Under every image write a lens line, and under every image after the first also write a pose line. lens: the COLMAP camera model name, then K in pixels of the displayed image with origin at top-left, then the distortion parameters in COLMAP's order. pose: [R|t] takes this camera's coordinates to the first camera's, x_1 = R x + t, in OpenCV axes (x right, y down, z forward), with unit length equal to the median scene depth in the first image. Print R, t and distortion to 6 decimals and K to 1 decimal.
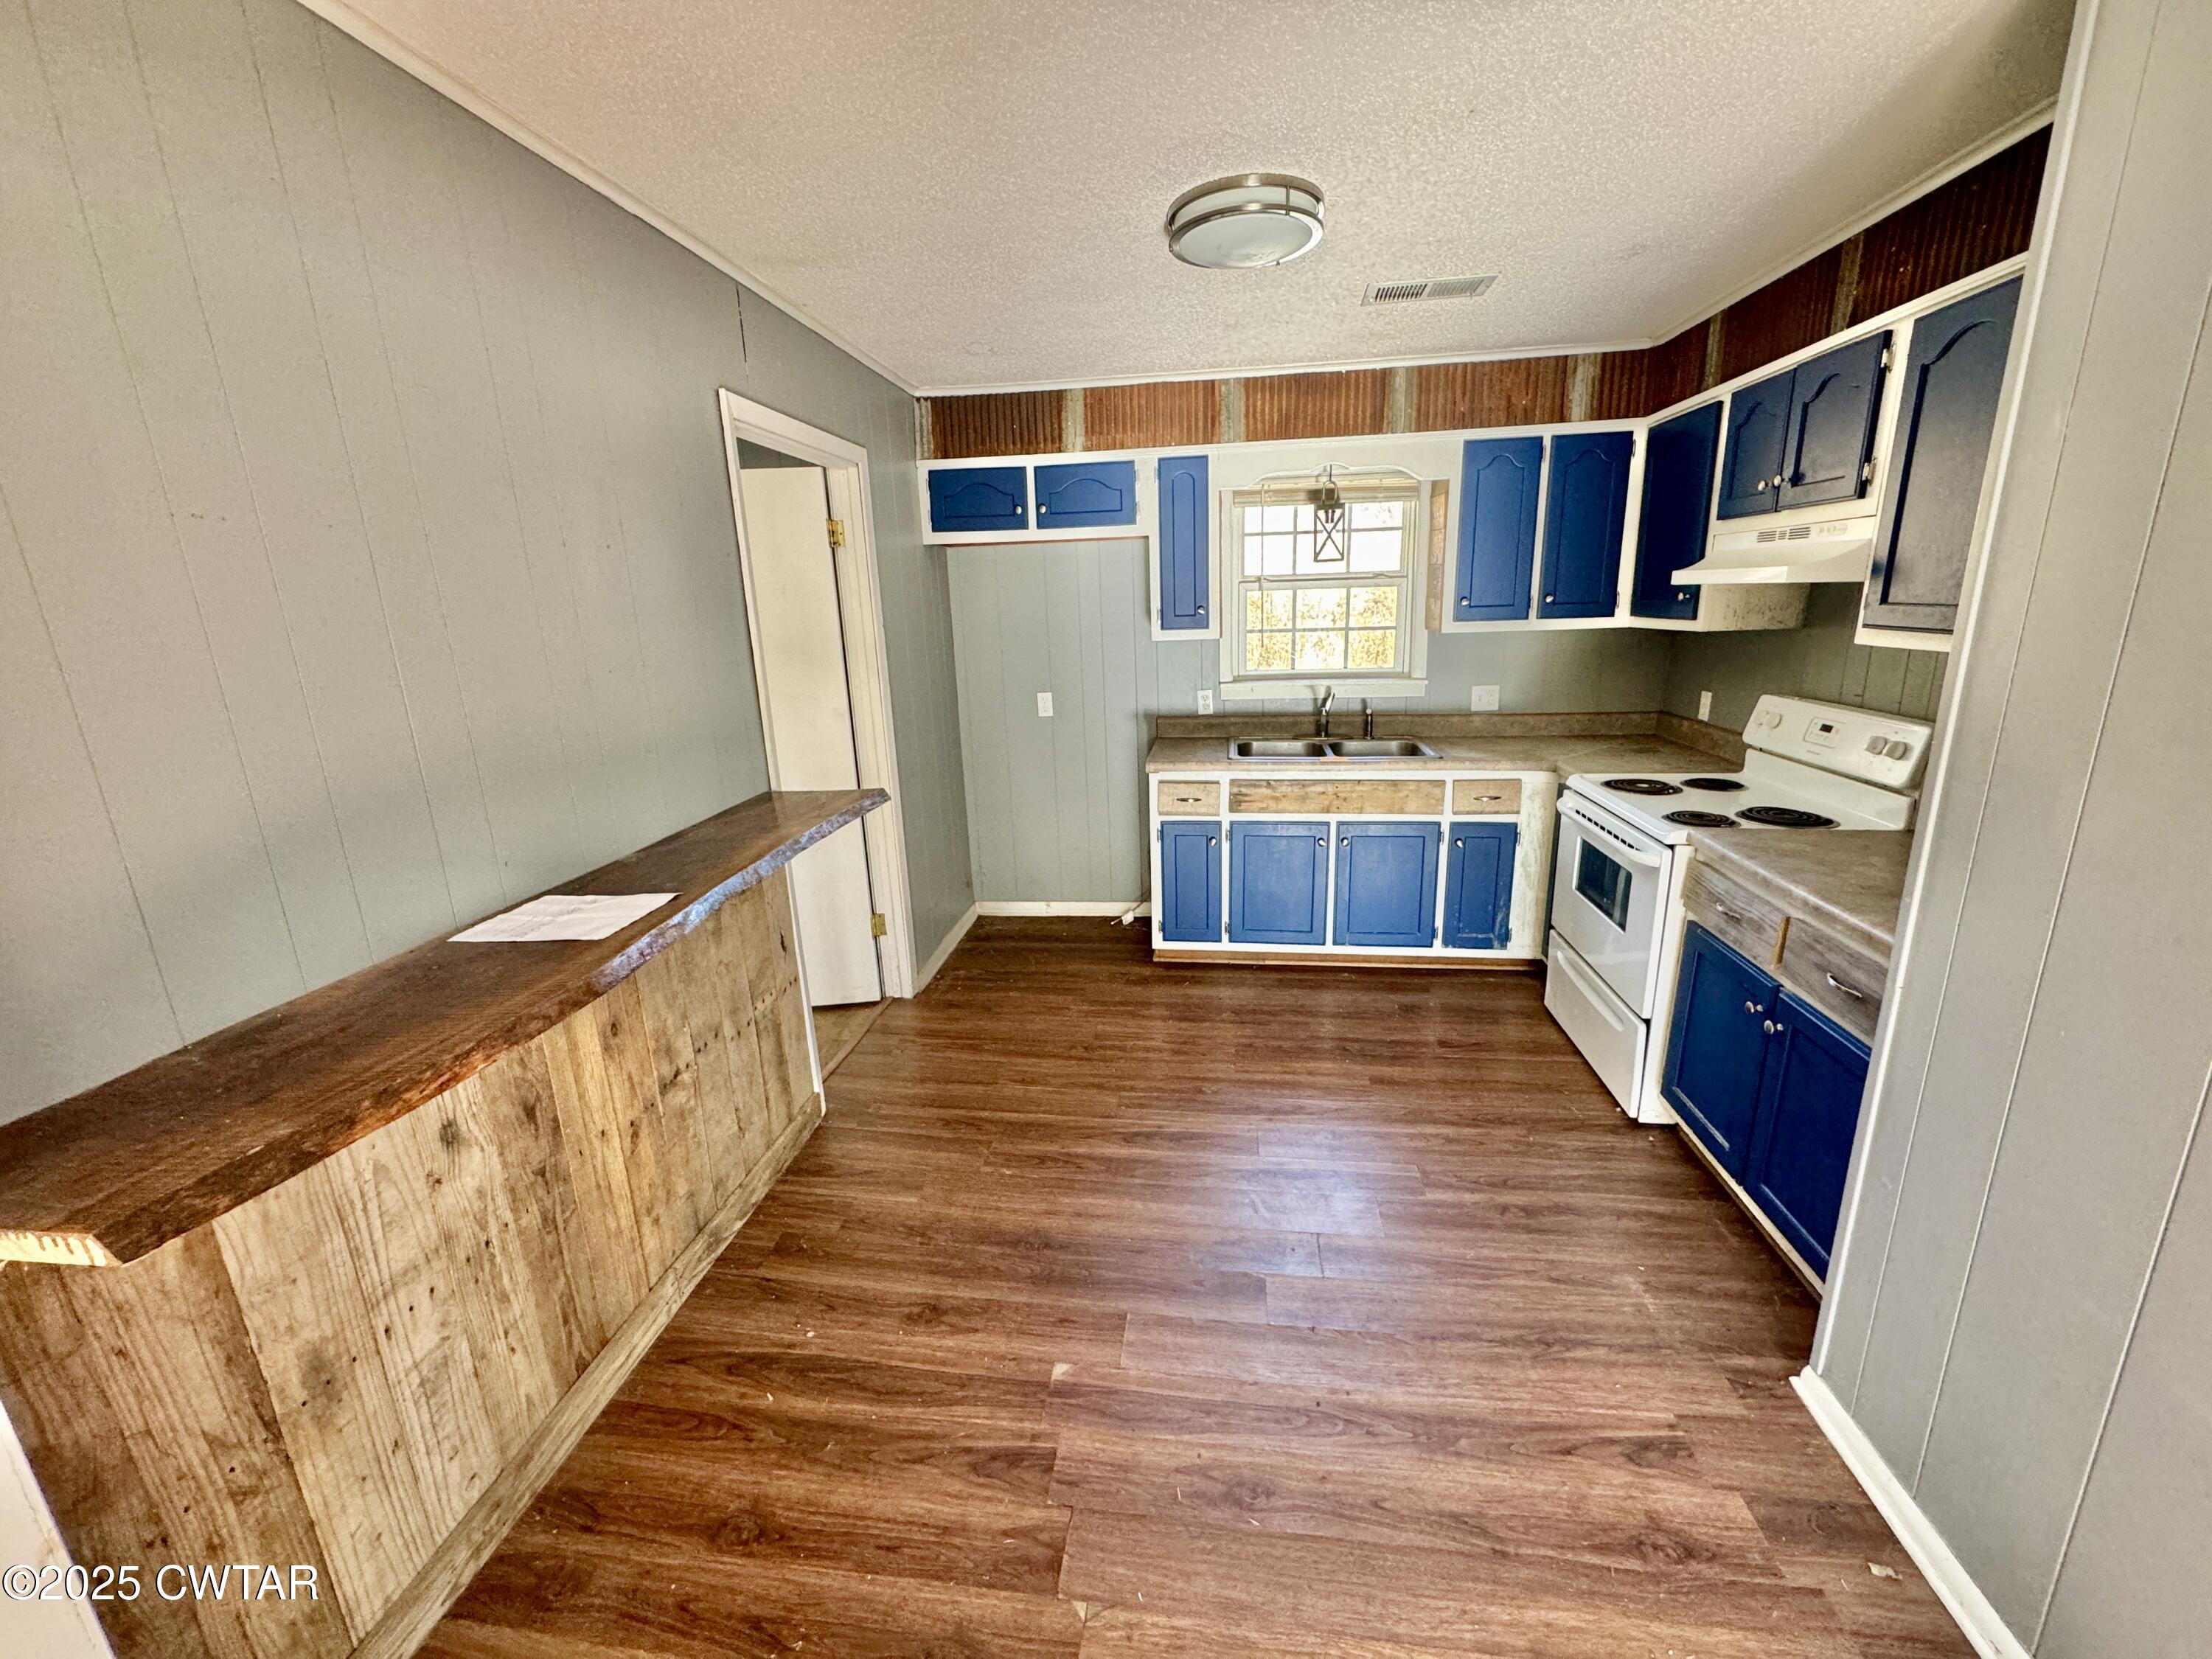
lens RADIAL K [[877.6, 0, 1103.9], [0, 877.6, 816.5], [0, 0, 1]] dist [-0.002054, -0.000413]
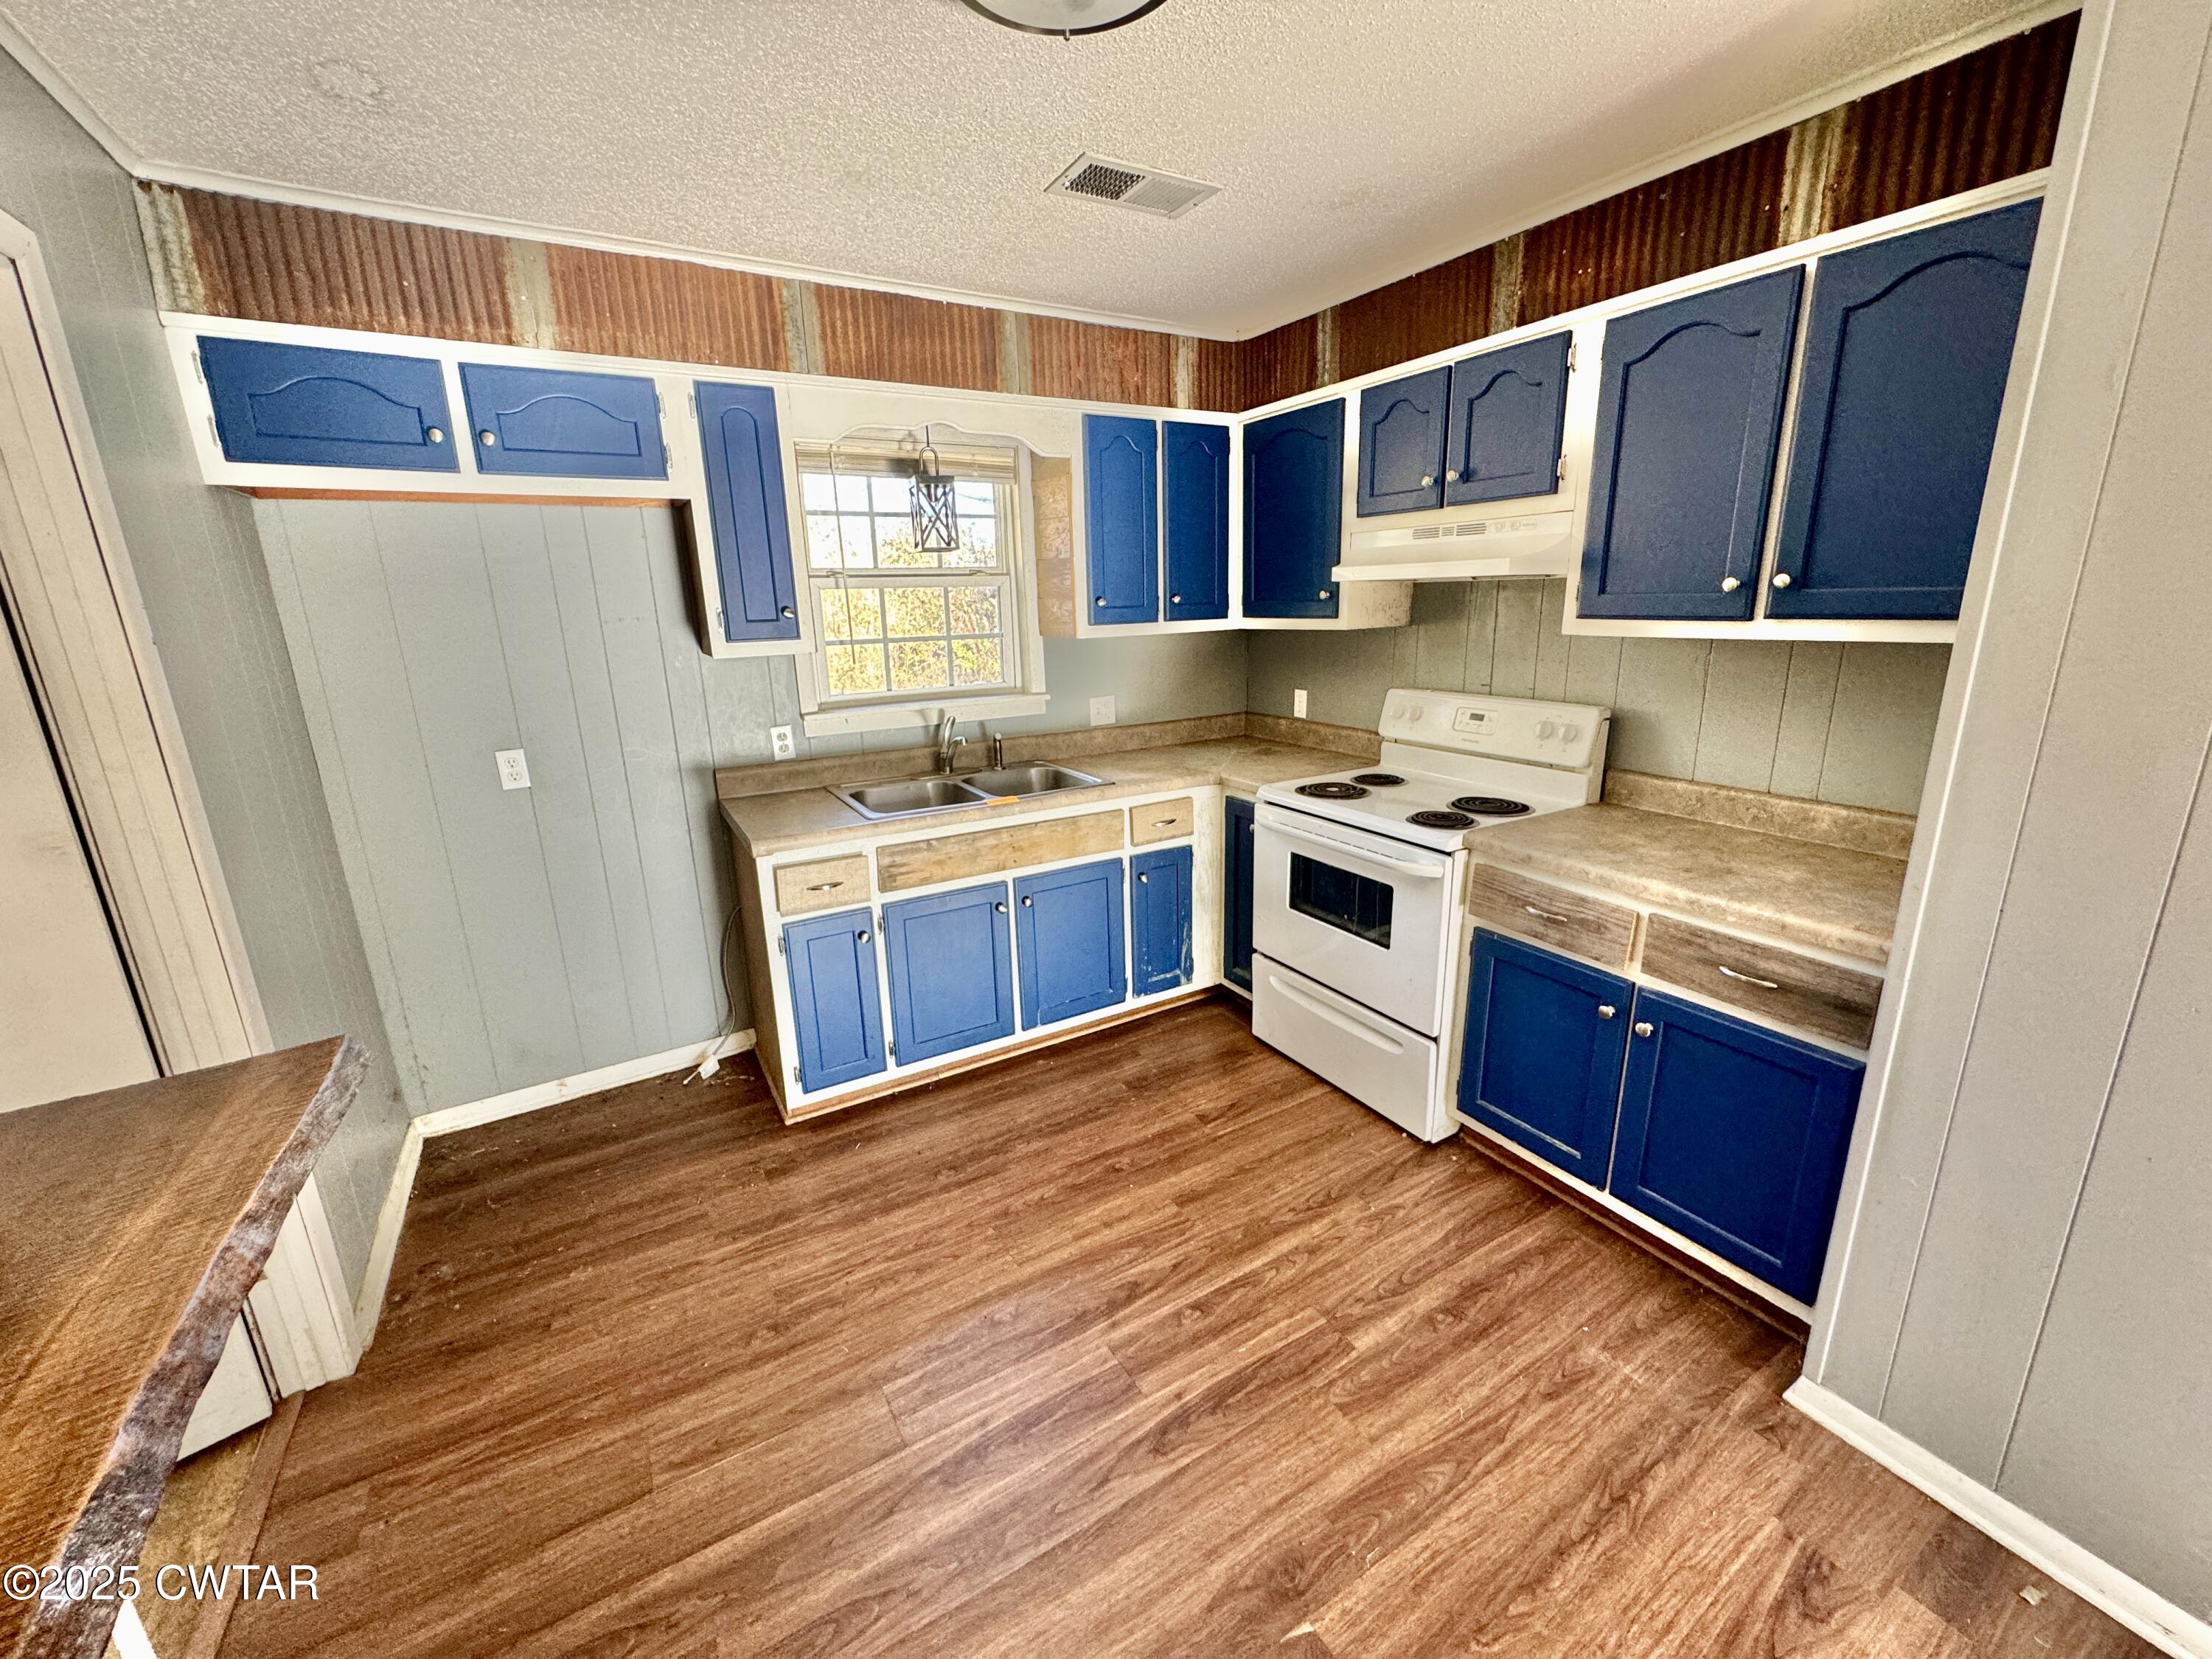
lens RADIAL K [[877.6, 0, 1102.7], [0, 877.6, 819.2], [0, 0, 1]] dist [-0.002054, -0.000413]
pose [[0.783654, -0.142160, 0.604712, -0.144185], [0.152177, 0.987733, 0.034994, -0.063598], [-0.602269, 0.064600, 0.795675, 0.325792]]
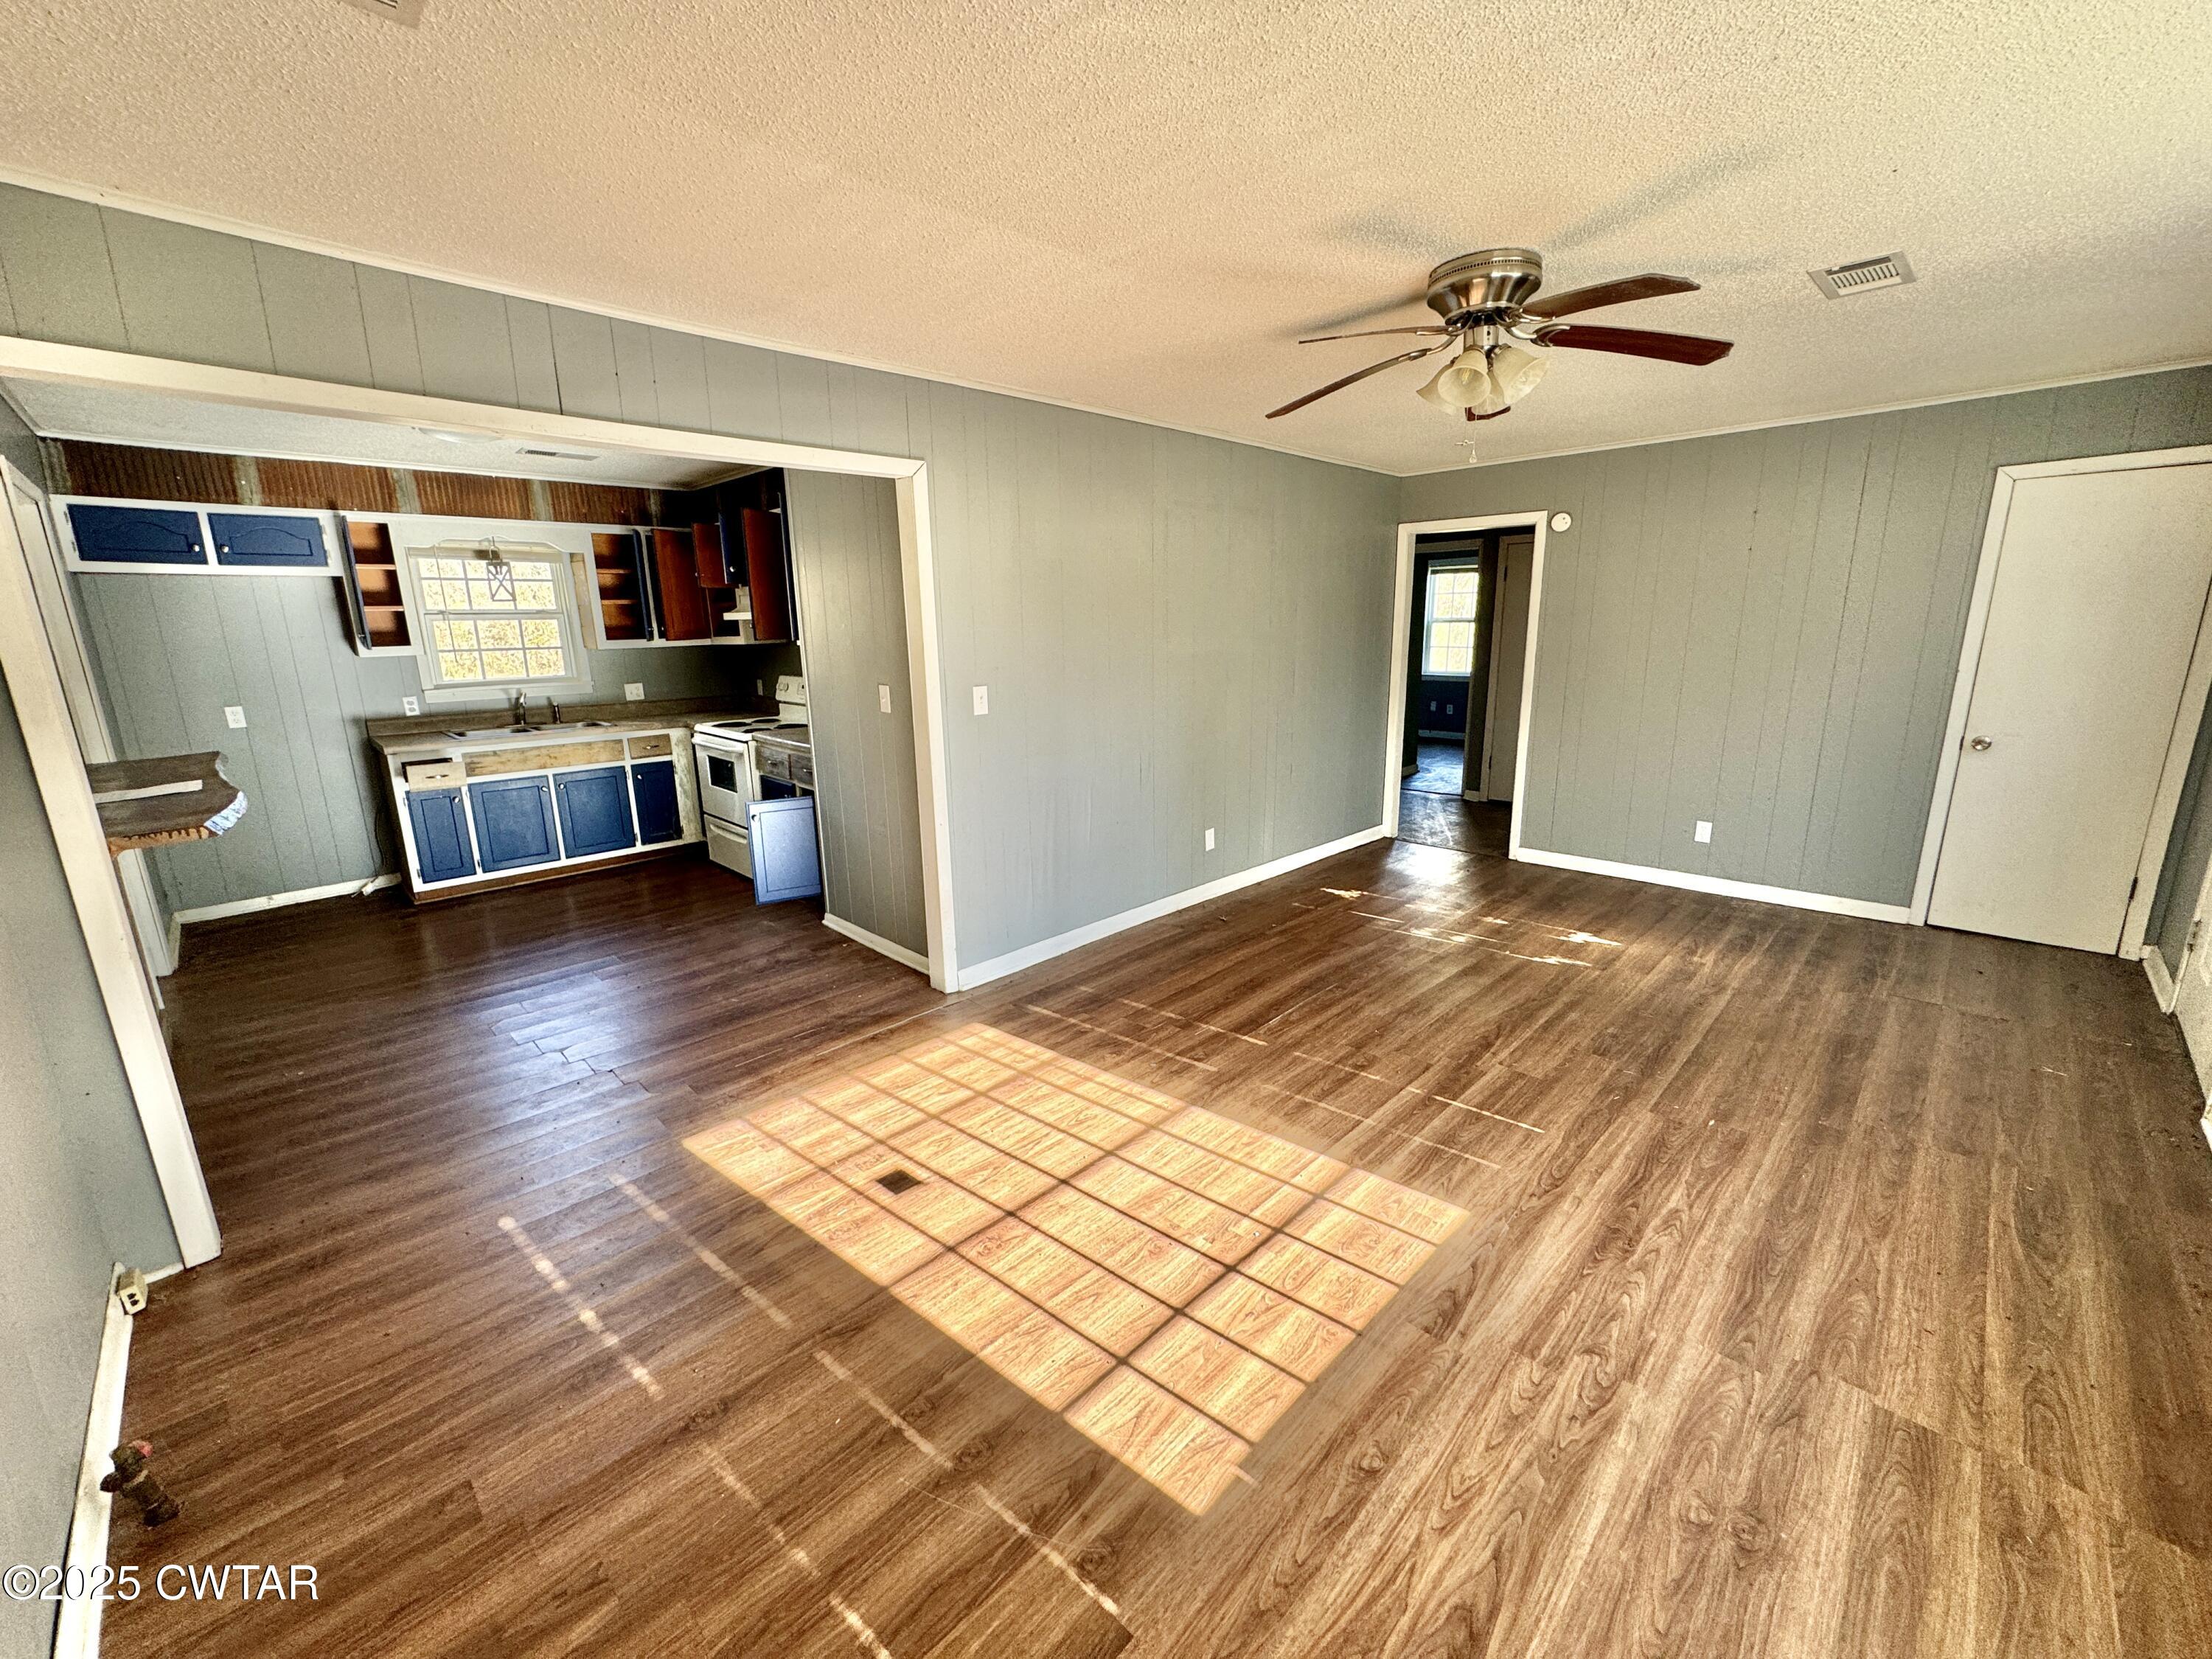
lens RADIAL K [[877.6, 0, 1106.2], [0, 877.6, 820.6], [0, 0, 1]] dist [-0.002054, -0.000413]
pose [[0.604469, -0.157394, 0.780926, -0.350506], [0.189496, 0.980559, 0.050952, 0.189931], [-0.773763, 0.117184, 0.622543, -0.665453]]
